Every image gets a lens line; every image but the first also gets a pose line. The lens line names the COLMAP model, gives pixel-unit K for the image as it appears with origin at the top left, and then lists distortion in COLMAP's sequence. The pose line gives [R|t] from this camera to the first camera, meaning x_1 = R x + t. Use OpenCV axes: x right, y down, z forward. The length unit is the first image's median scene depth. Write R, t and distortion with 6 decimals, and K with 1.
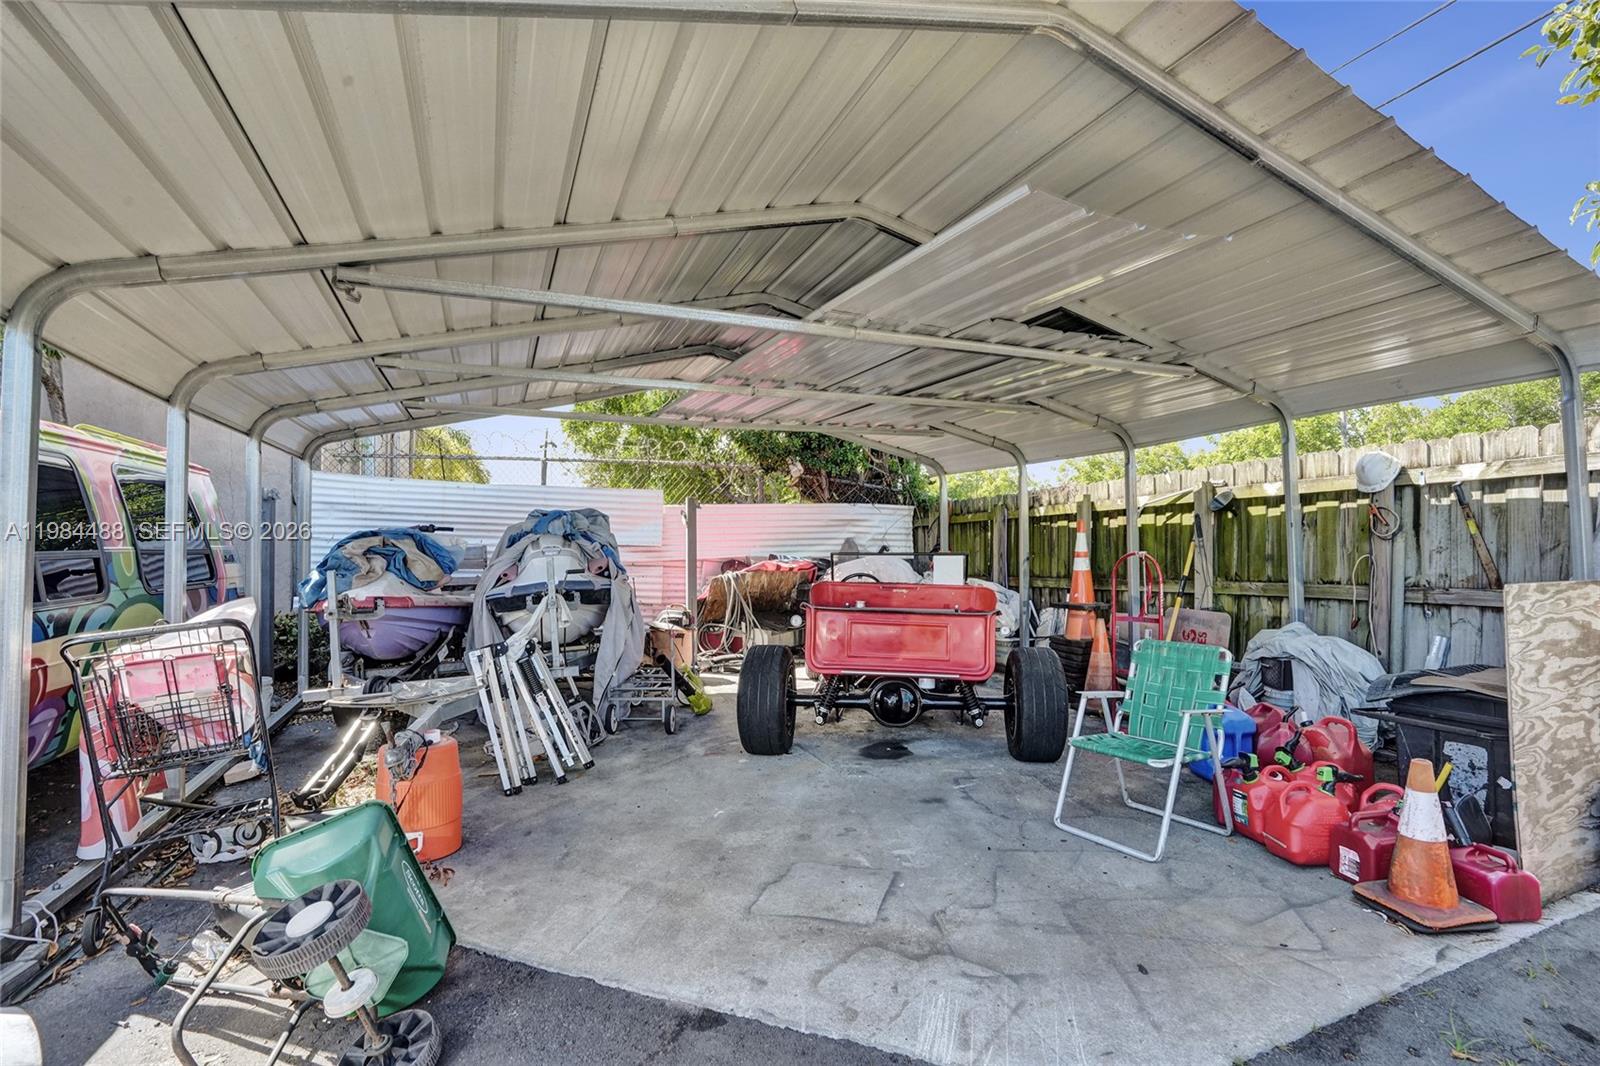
lens RADIAL K [[735.0, 0, 808.5], [0, 735.0, 541.0], [0, 0, 1]] dist [-0.034788, 0.001283]
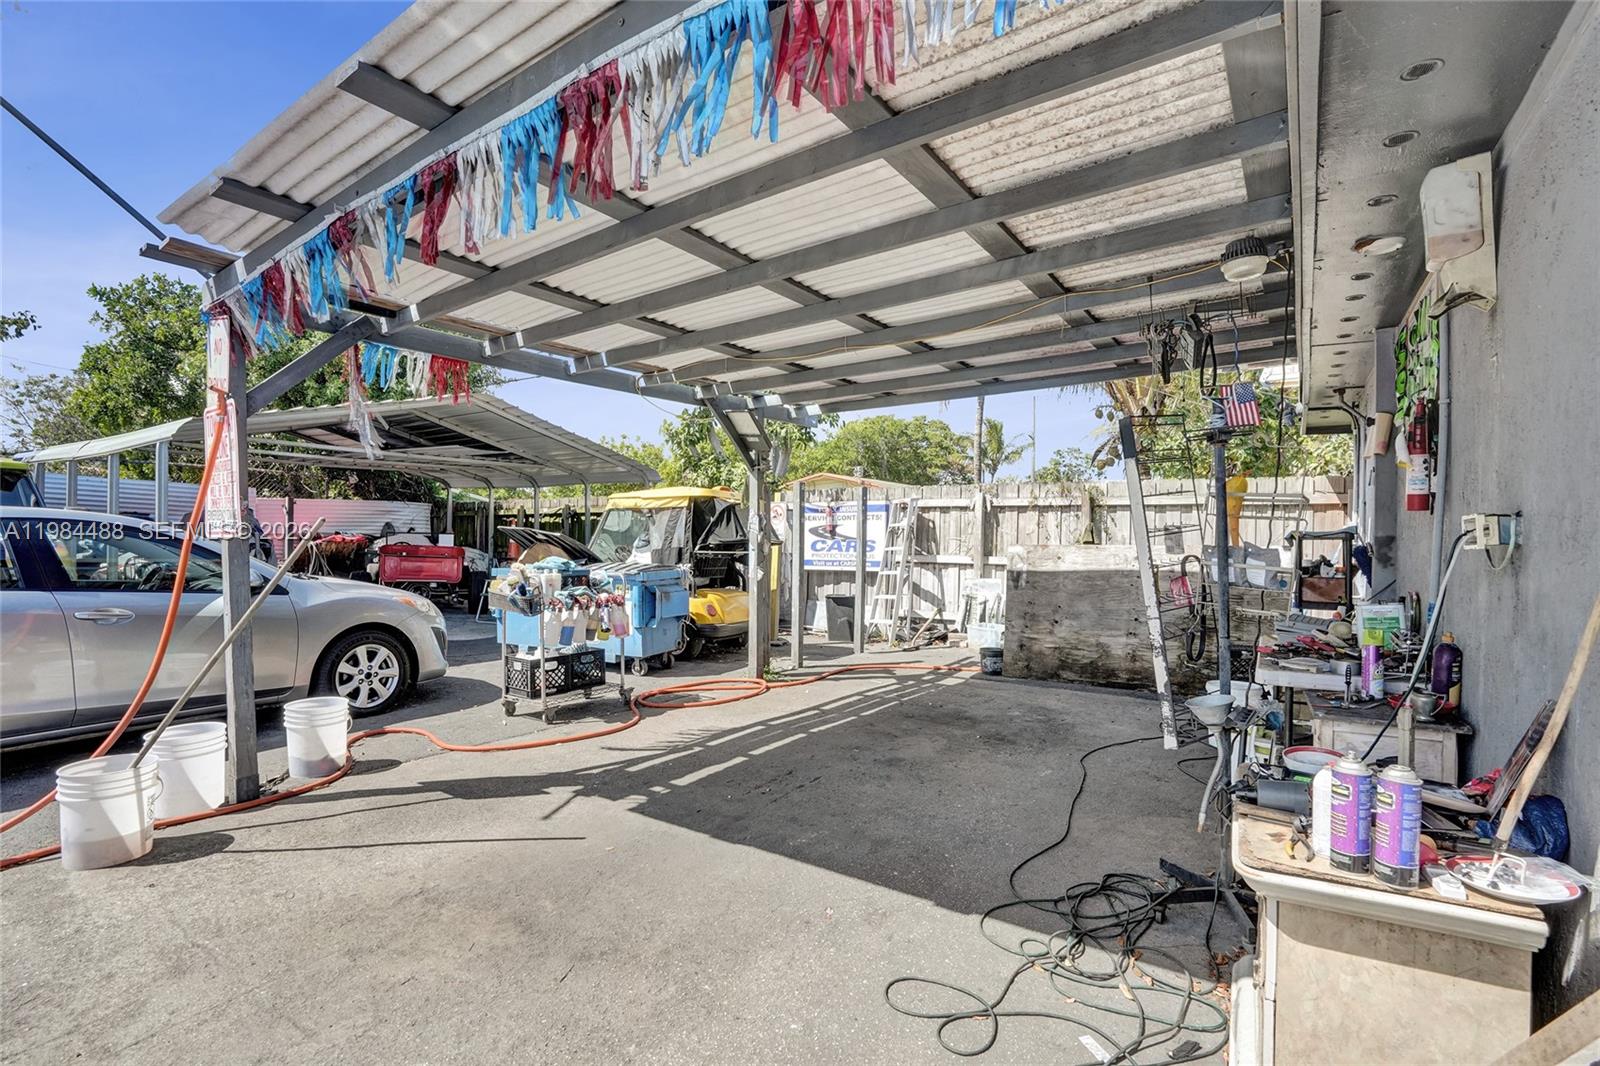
lens RADIAL K [[735.0, 0, 808.5], [0, 735.0, 541.0], [0, 0, 1]] dist [-0.034788, 0.001283]
pose [[0.820562, 0.015772, 0.571340, -0.128273], [-0.028262, 0.999516, 0.012999, -0.012857], [-0.570858, -0.026814, 0.820611, -1.093332]]
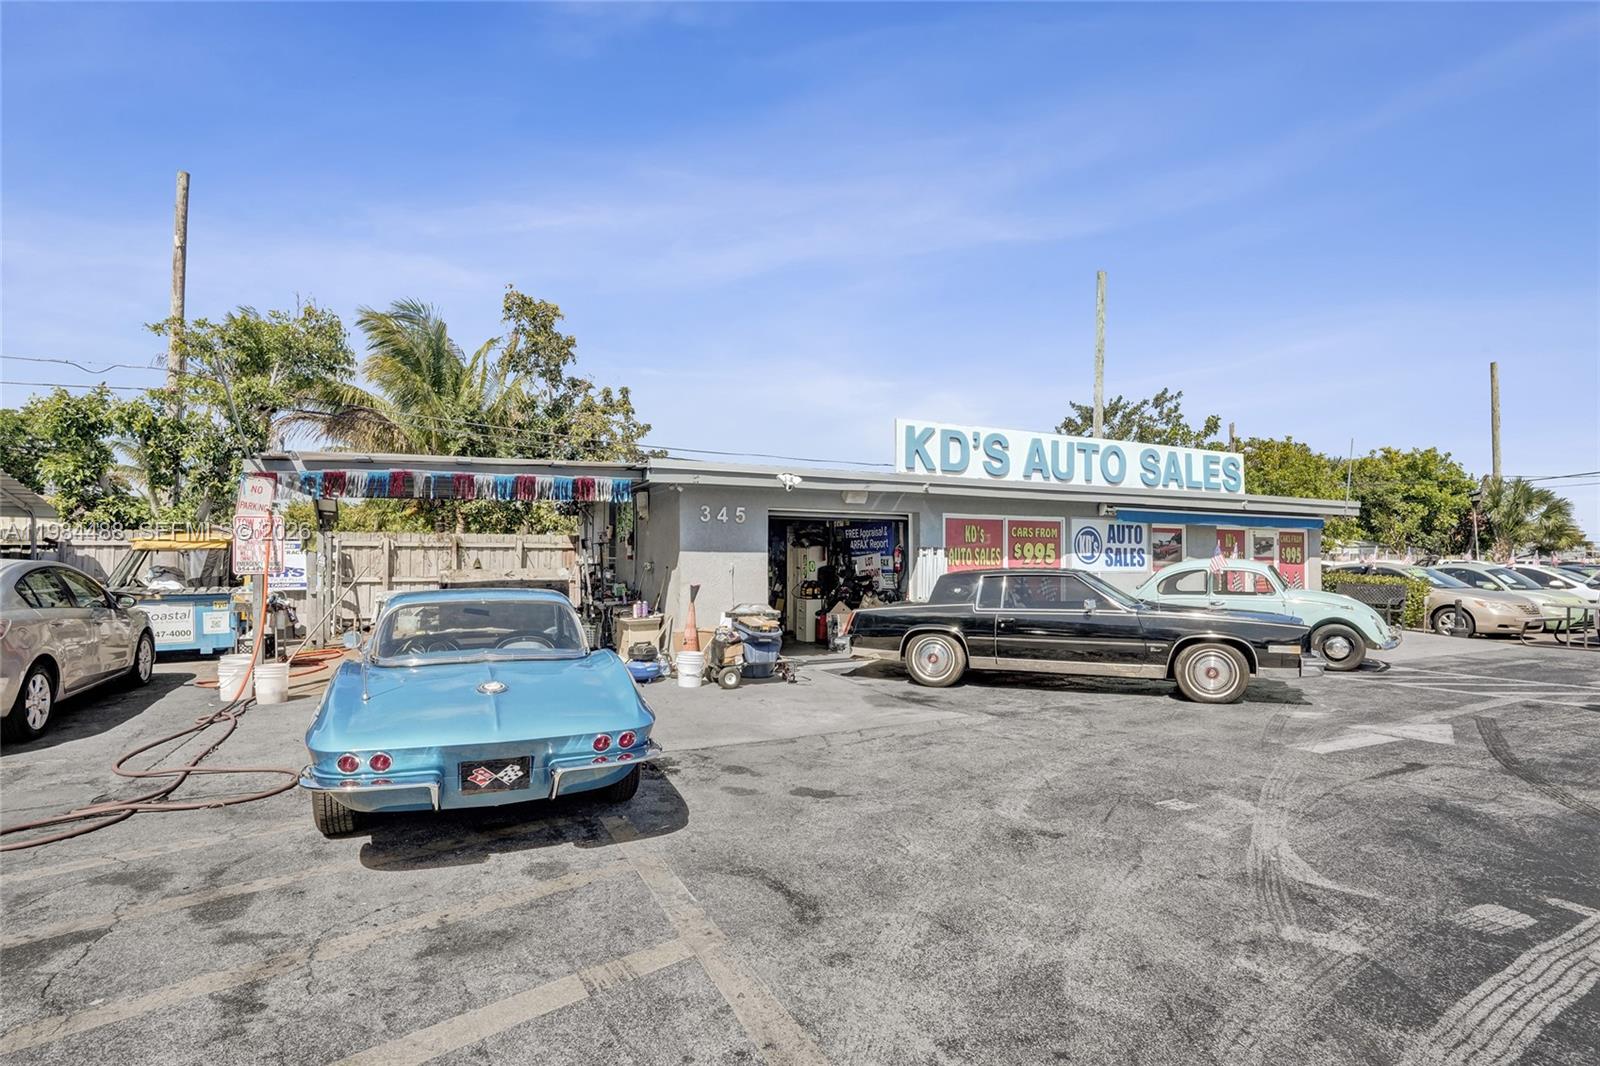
lens RADIAL K [[798.0, 0, 857.0], [0, 798.0, 532.2], [0, 0, 1]] dist [-0.001125, -0.000026]
pose [[-0.136913, 0.043189, 0.989641, -1.398368], [-0.012964, 0.998885, -0.045386, -0.018886], [-0.990498, -0.019044, -0.136200, -1.212349]]
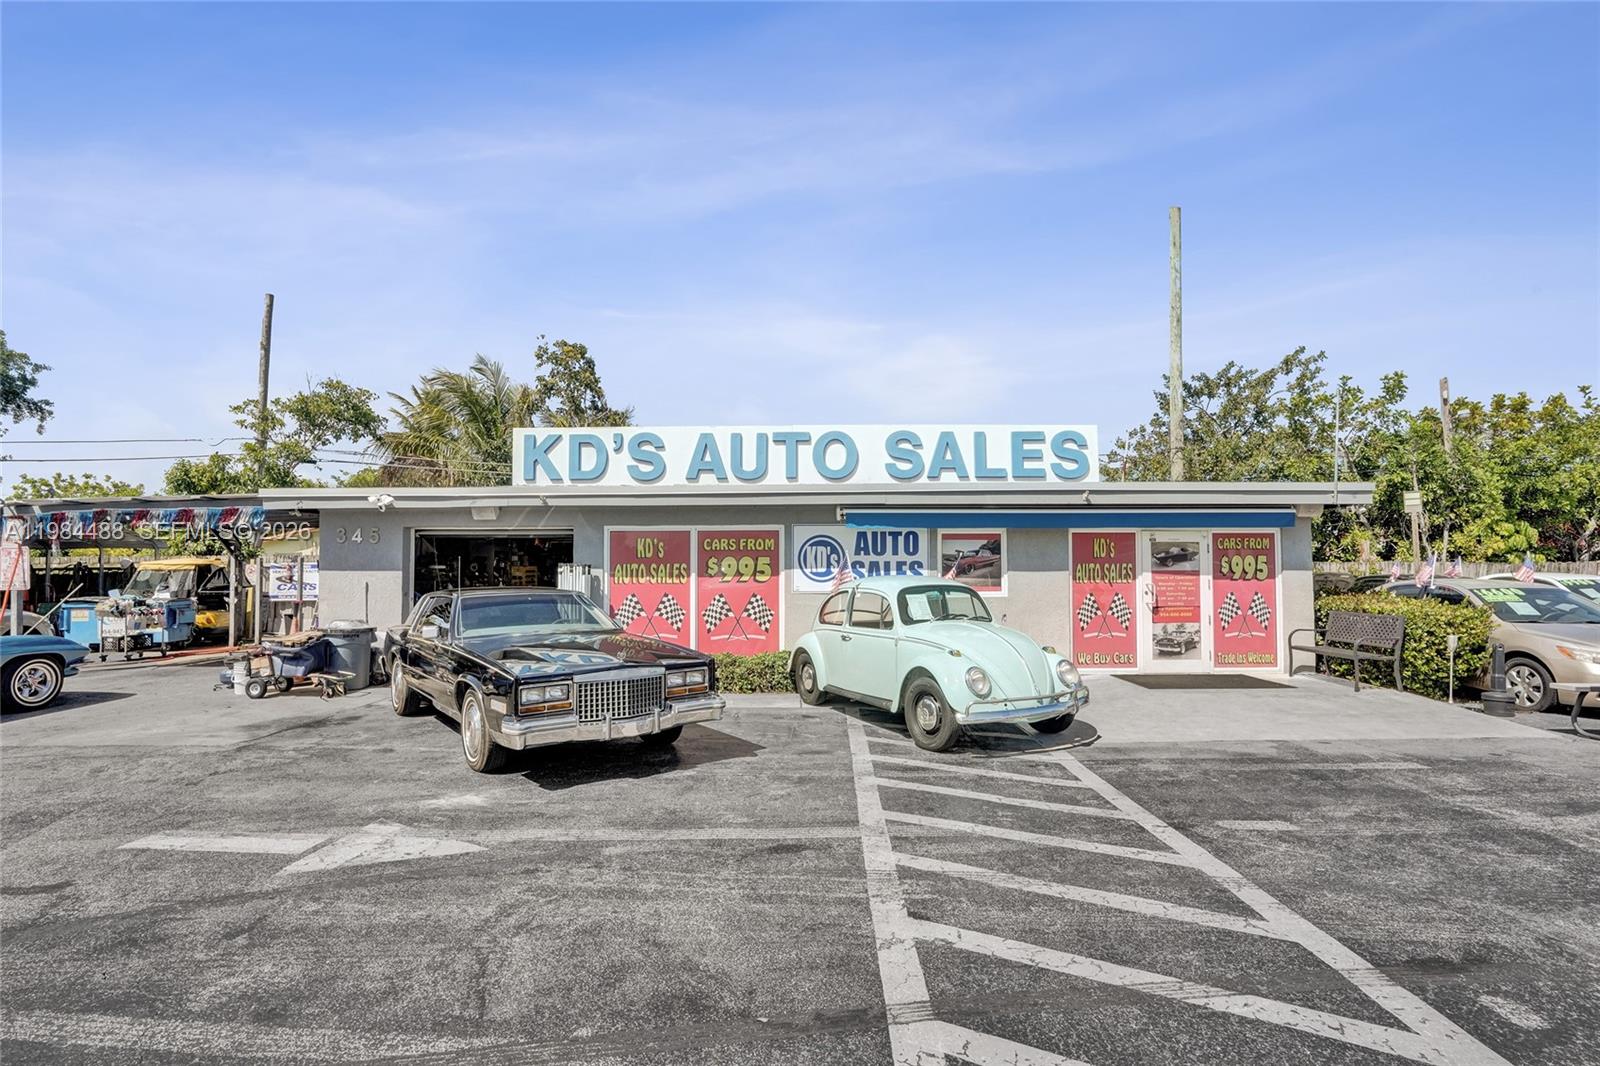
lens RADIAL K [[735.0, 0, 808.5], [0, 735.0, 541.0], [0, 0, 1]] dist [-0.034788, 0.001283]
pose [[0.378967, 0.051227, 0.923991, -0.900773], [-0.012937, 0.998662, -0.050061, -0.044254], [-0.925320, 0.007018, 0.379123, -2.530335]]
